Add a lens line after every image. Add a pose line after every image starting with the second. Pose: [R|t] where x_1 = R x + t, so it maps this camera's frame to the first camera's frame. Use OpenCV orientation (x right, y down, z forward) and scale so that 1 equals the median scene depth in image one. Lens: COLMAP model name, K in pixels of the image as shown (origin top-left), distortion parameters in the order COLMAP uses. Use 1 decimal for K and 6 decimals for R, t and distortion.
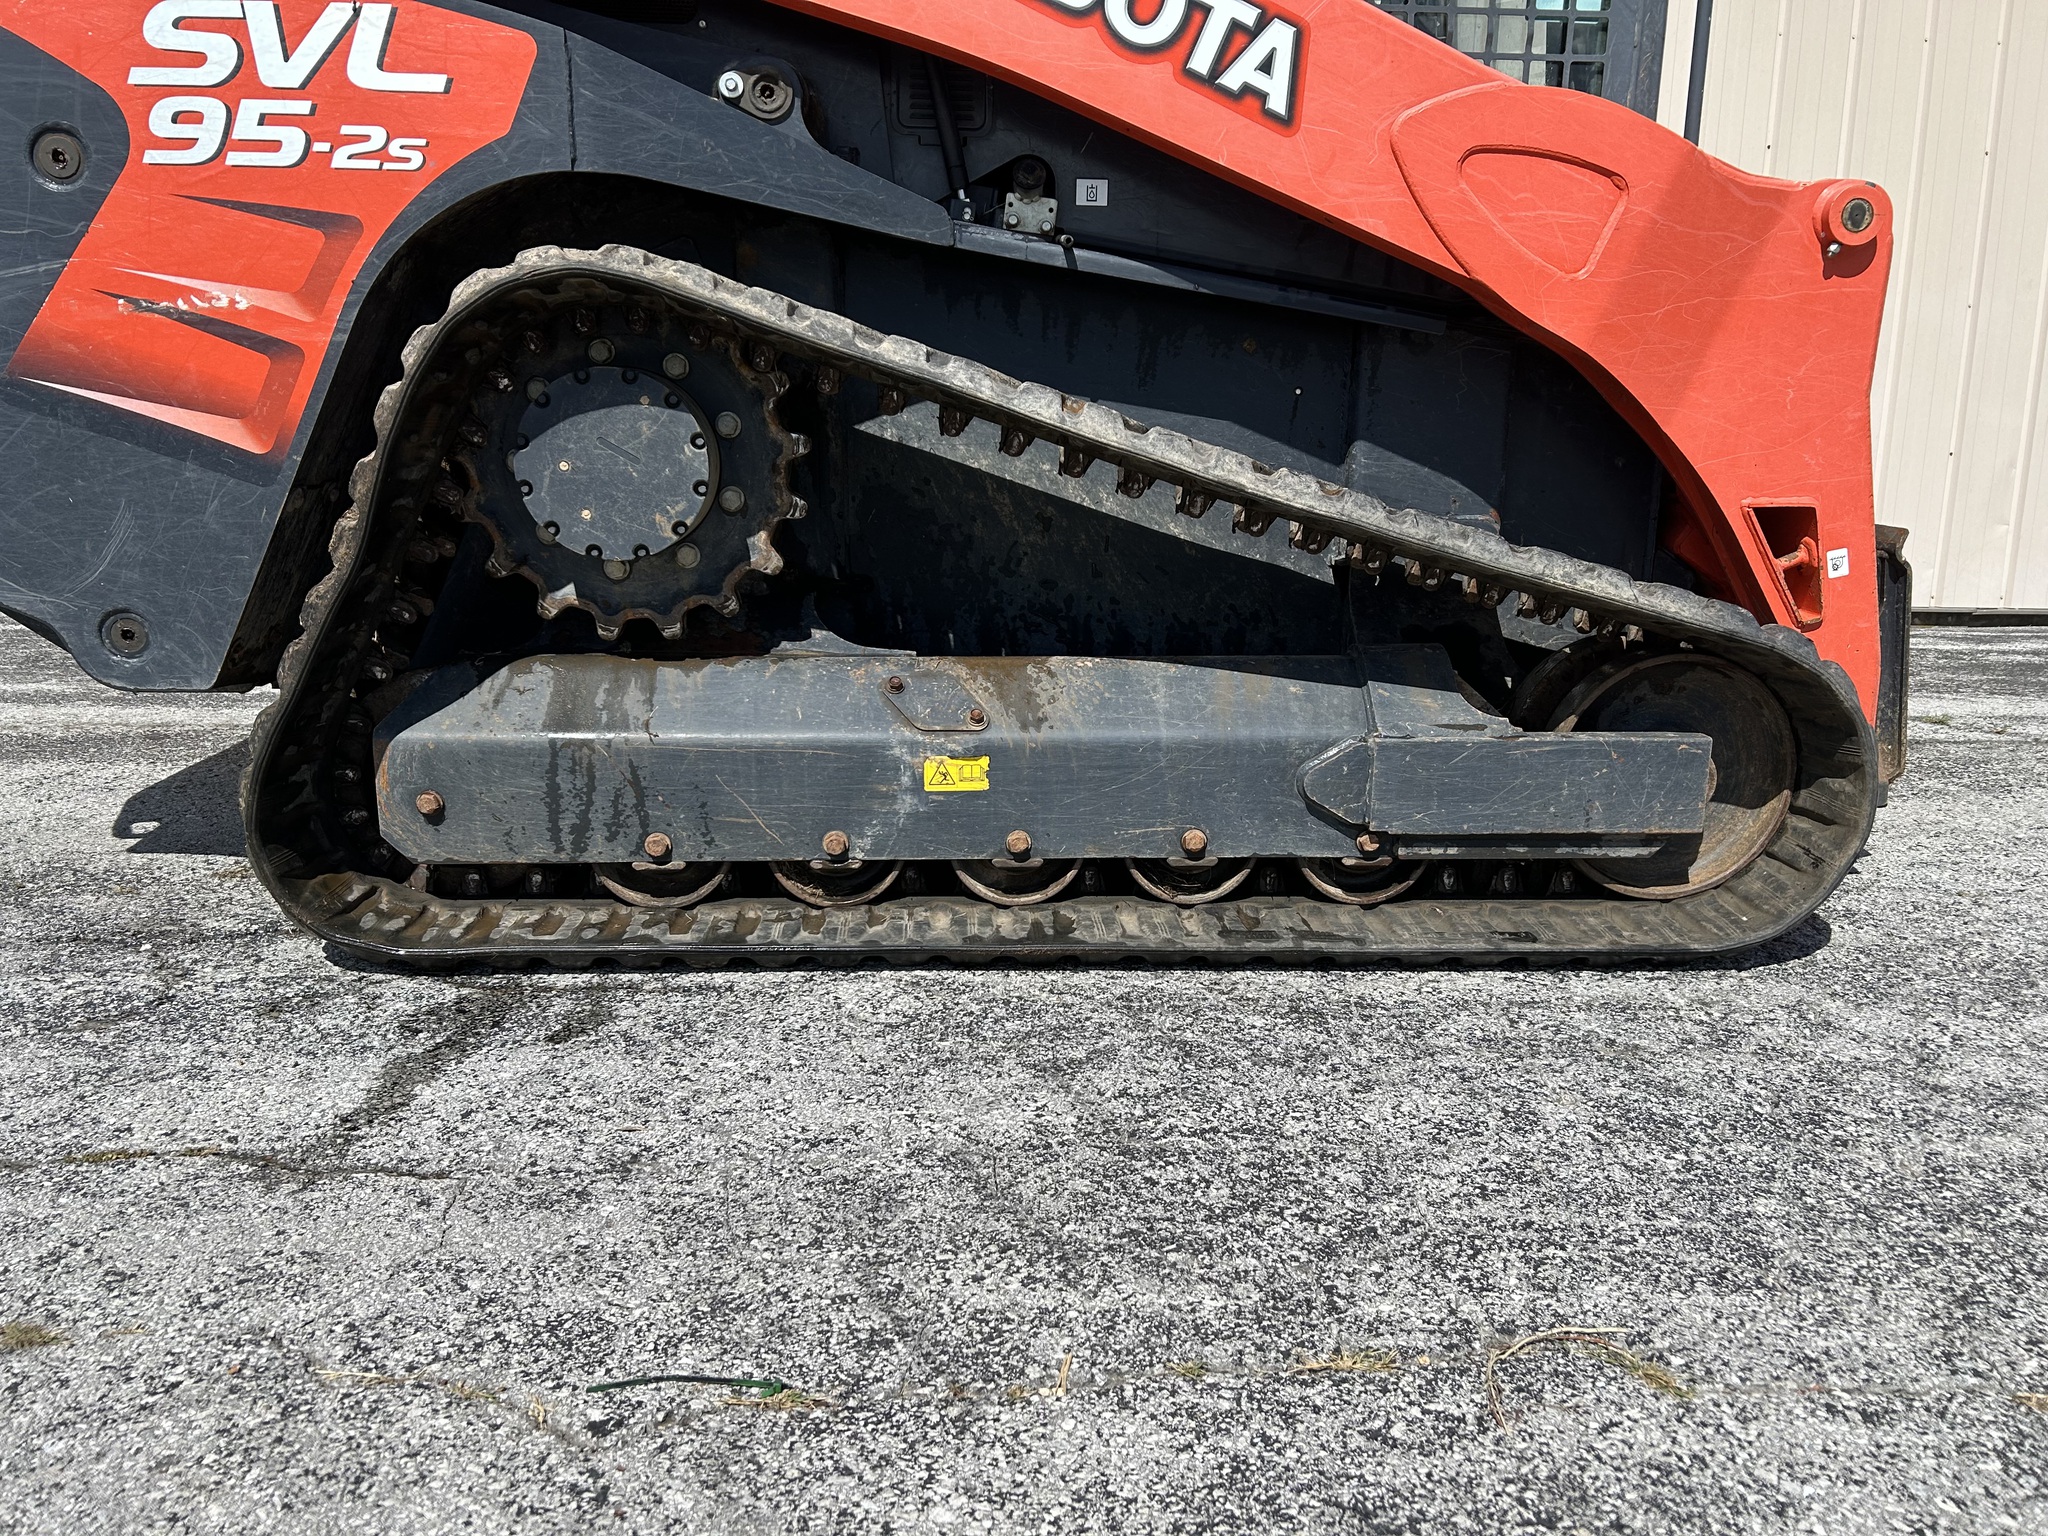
lens RADIAL K [[1546.3, 0, 1027.0], [0, 1546.3, 752.6], [0, 0, 1]] dist [0.054060, -0.056107]
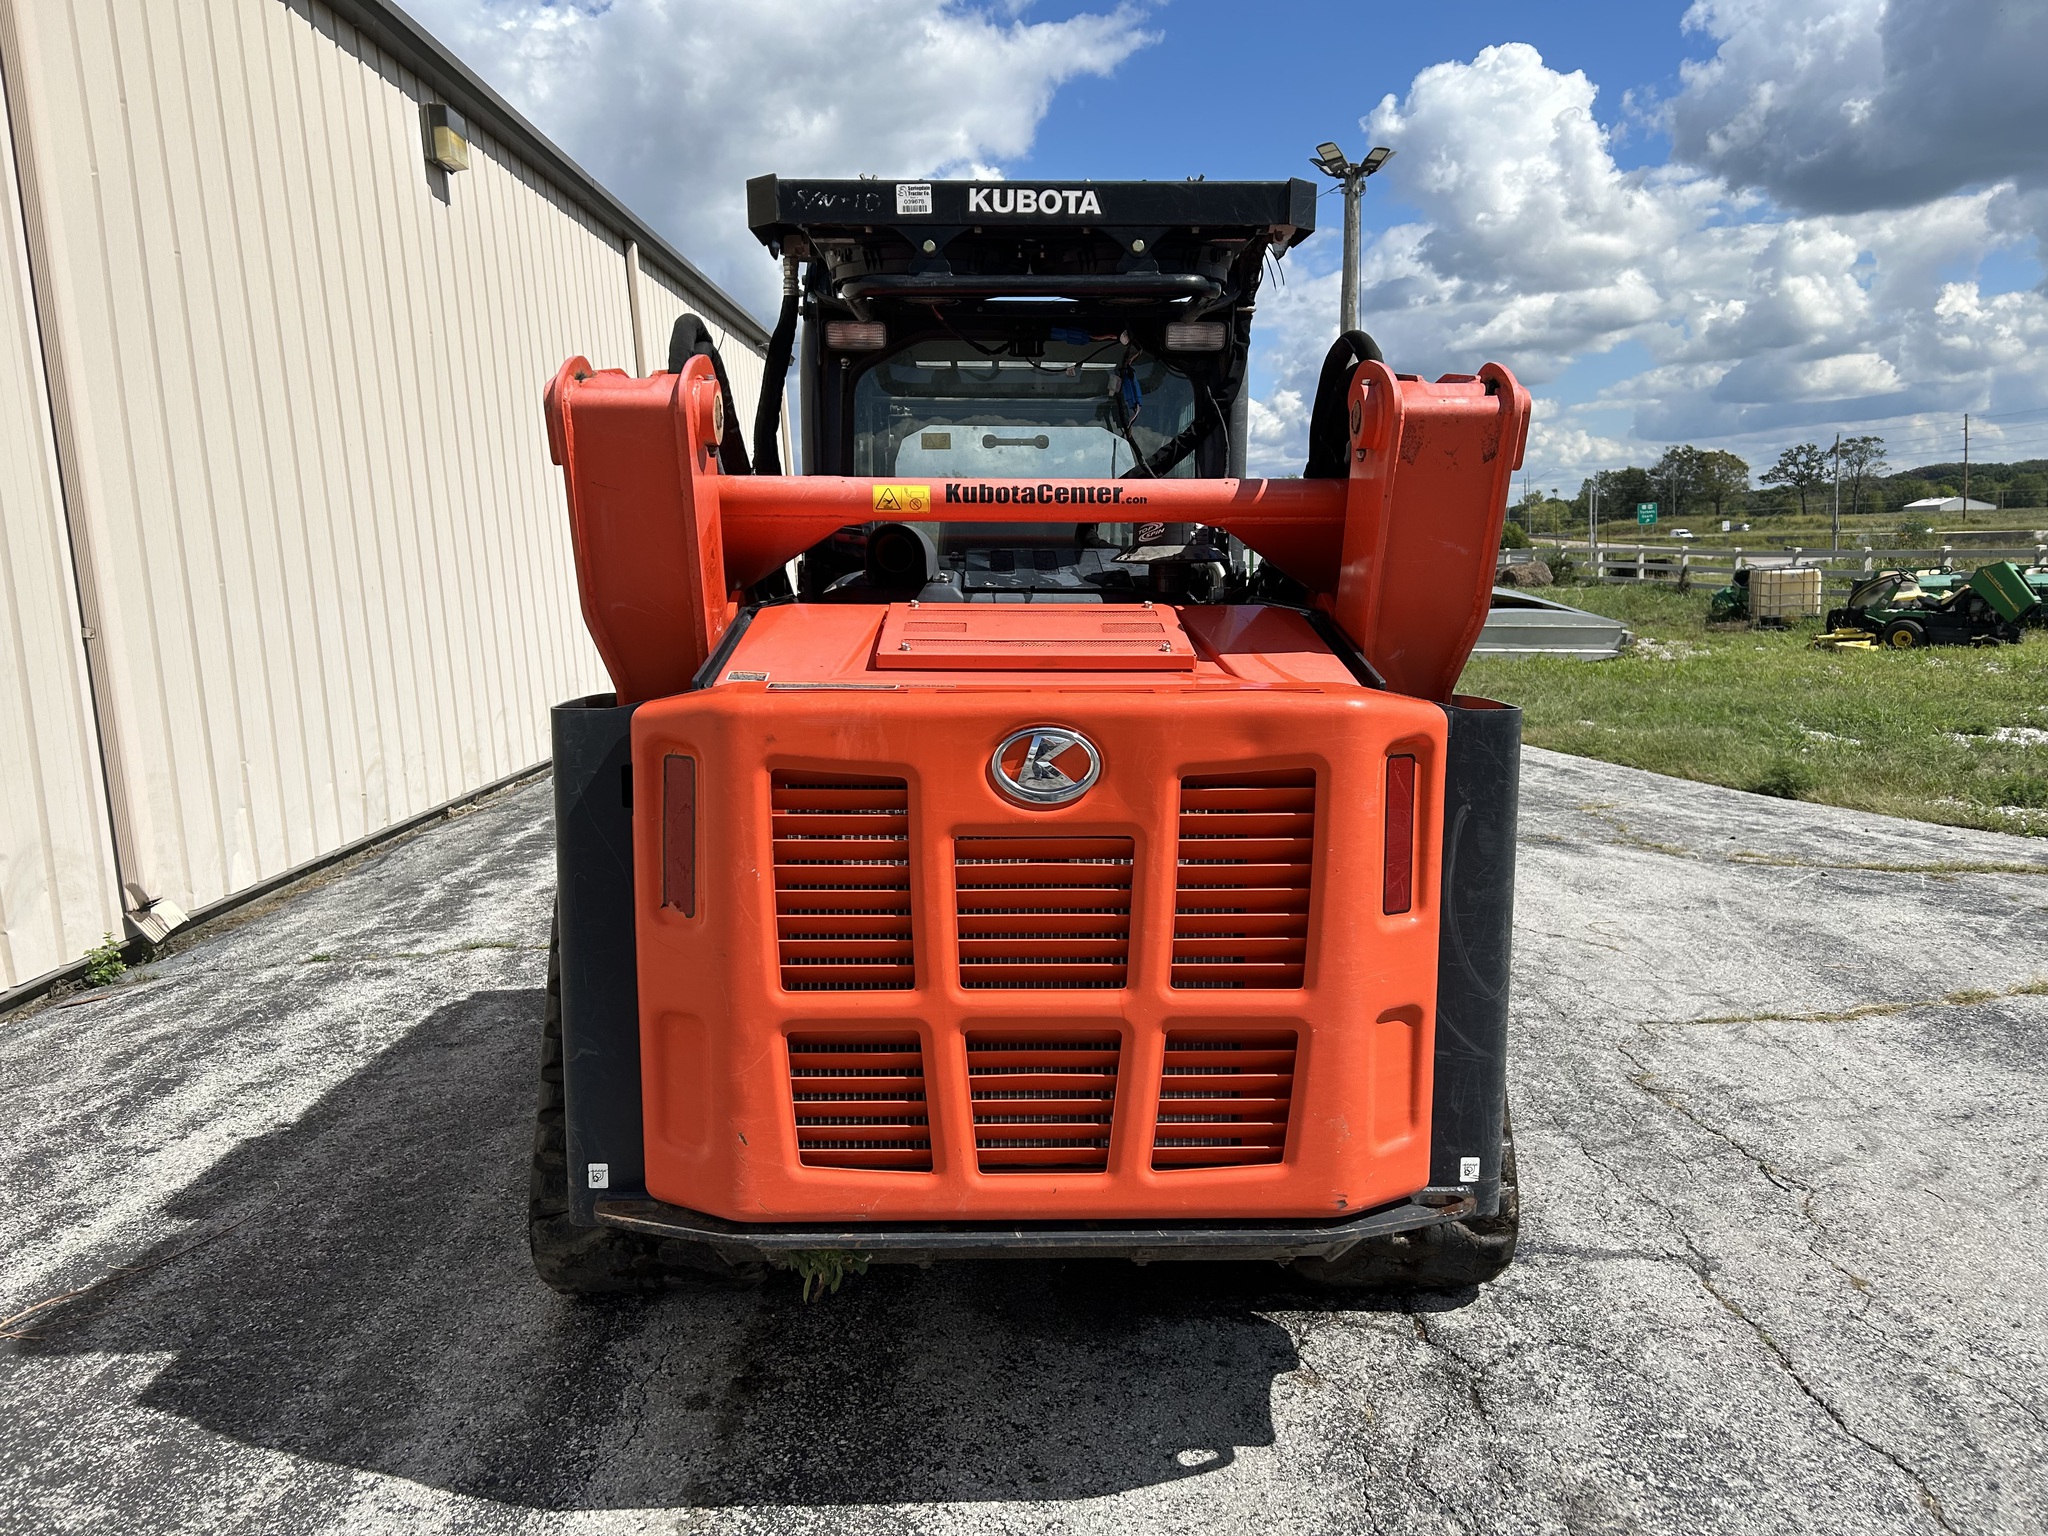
lens RADIAL K [[1546.3, 0, 1027.0], [0, 1546.3, 752.6], [0, 0, 1]] dist [0.054060, -0.056107]
pose [[0.036097, -0.150002, 0.988027, -1.955322], [0.225441, 0.964408, 0.138180, -0.726166], [-0.973588, 0.217754, 0.068629, 1.223541]]
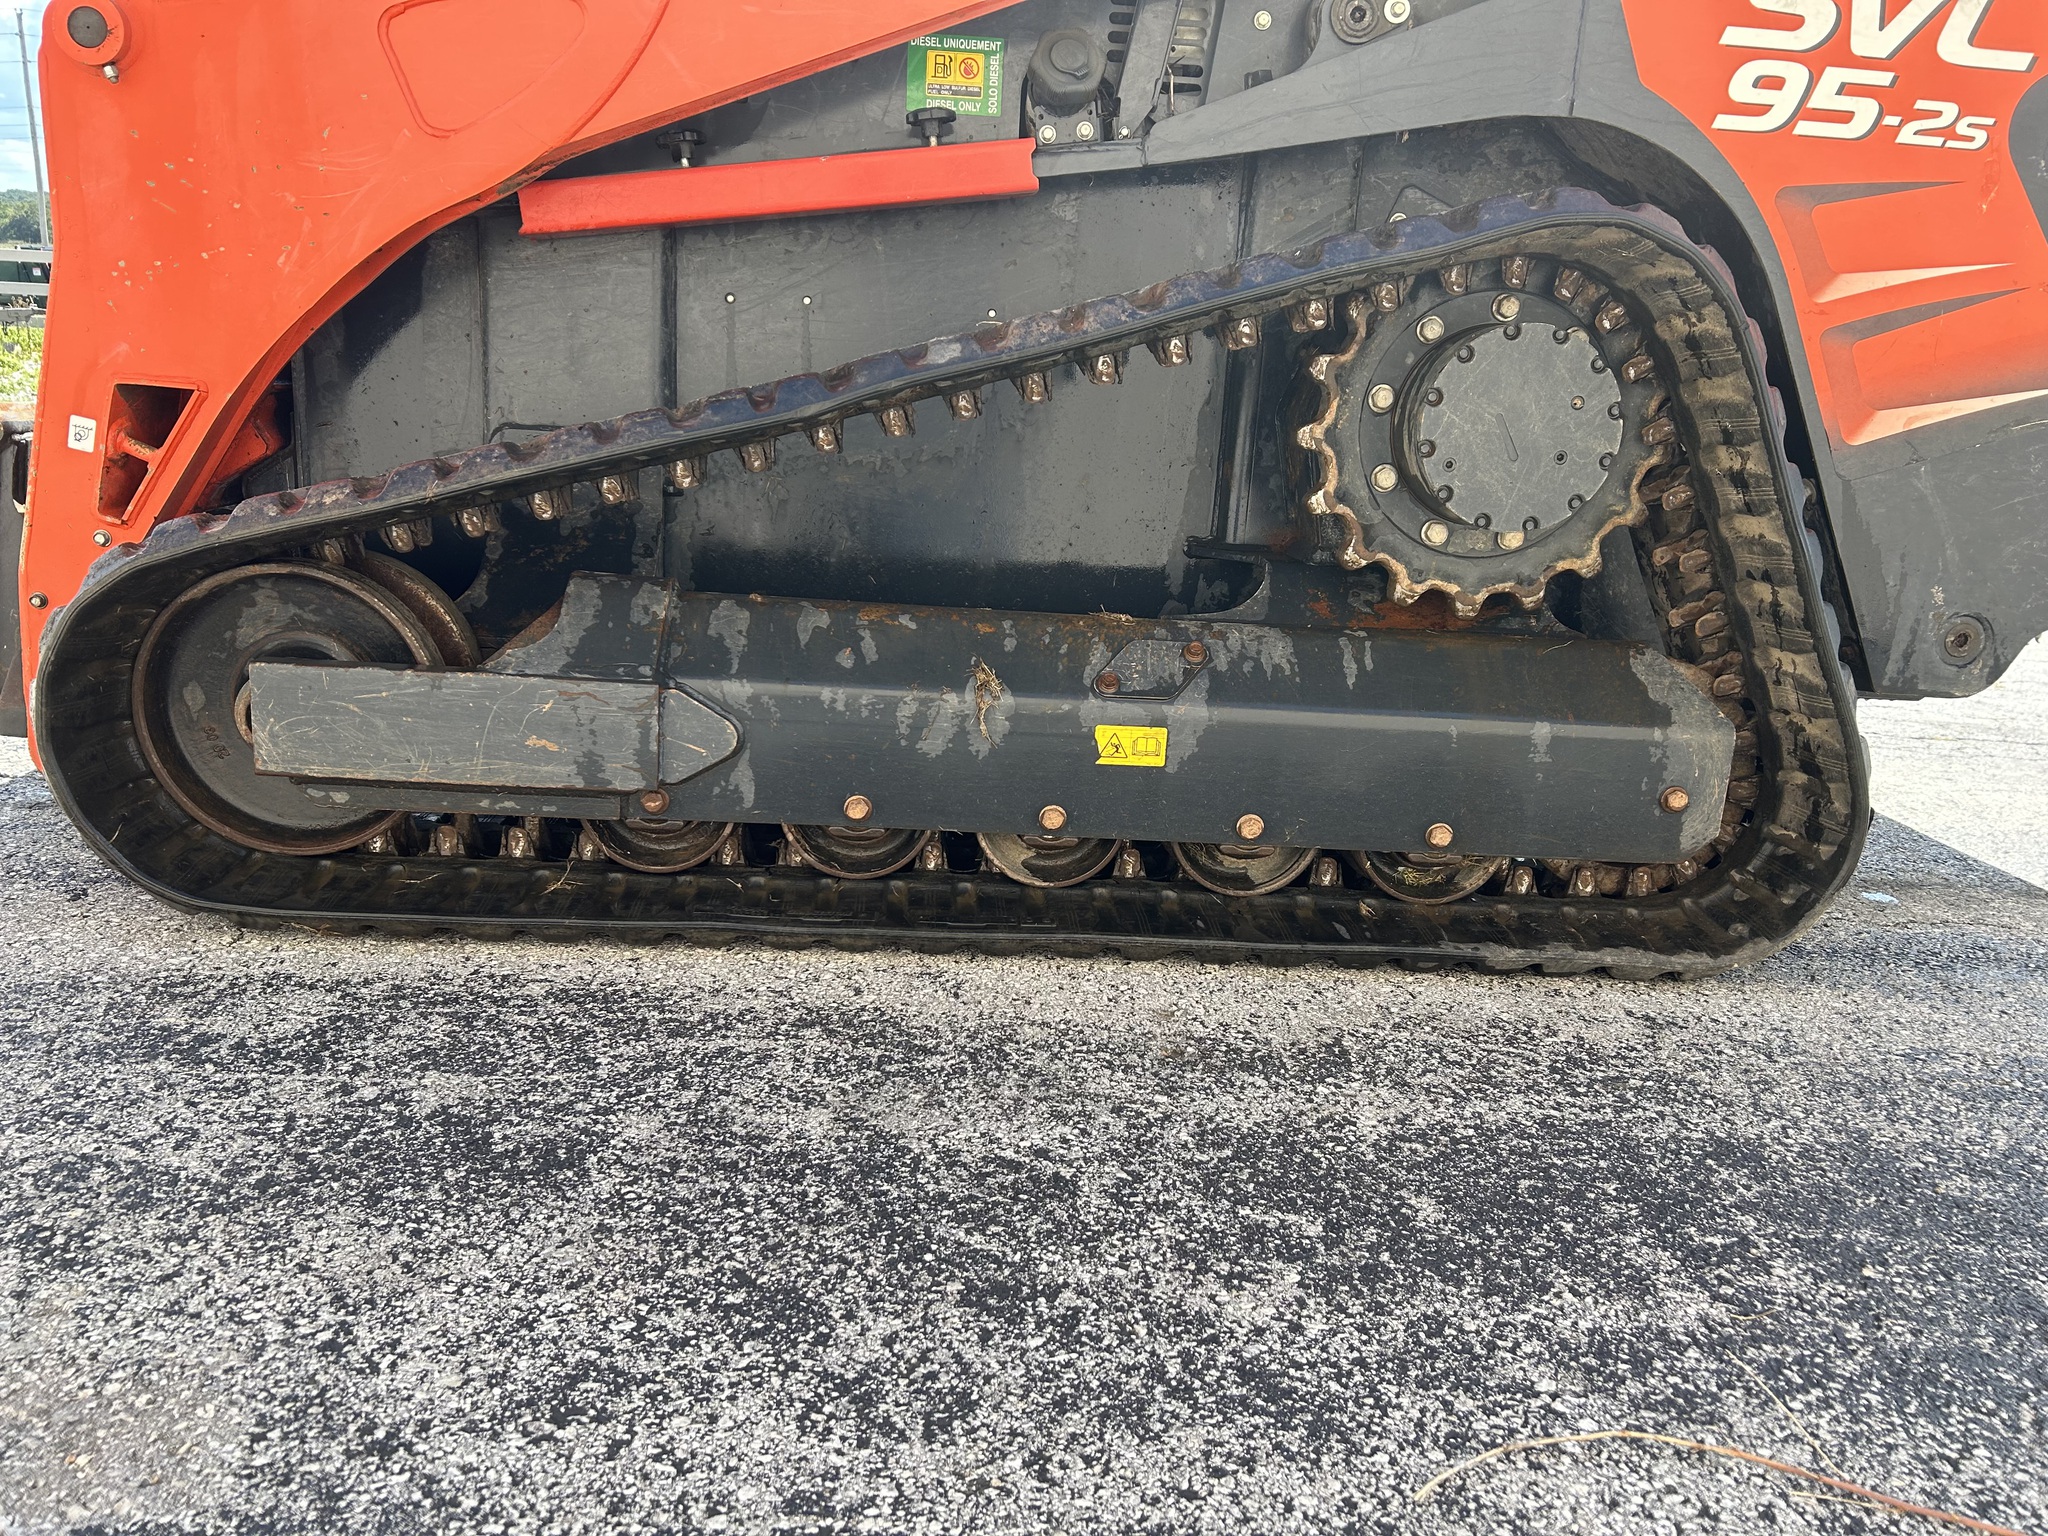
lens RADIAL K [[1555.5, 0, 995.6], [0, 1555.5, 764.6], [0, 0, 1]] dist [0.043736, -0.048790]
pose [[-0.997197, -0.073711, -0.012832, -0.012988], [-0.071522, 0.888766, 0.452747, -0.594646], [-0.021968, 0.452396, -0.891546, 2.718656]]
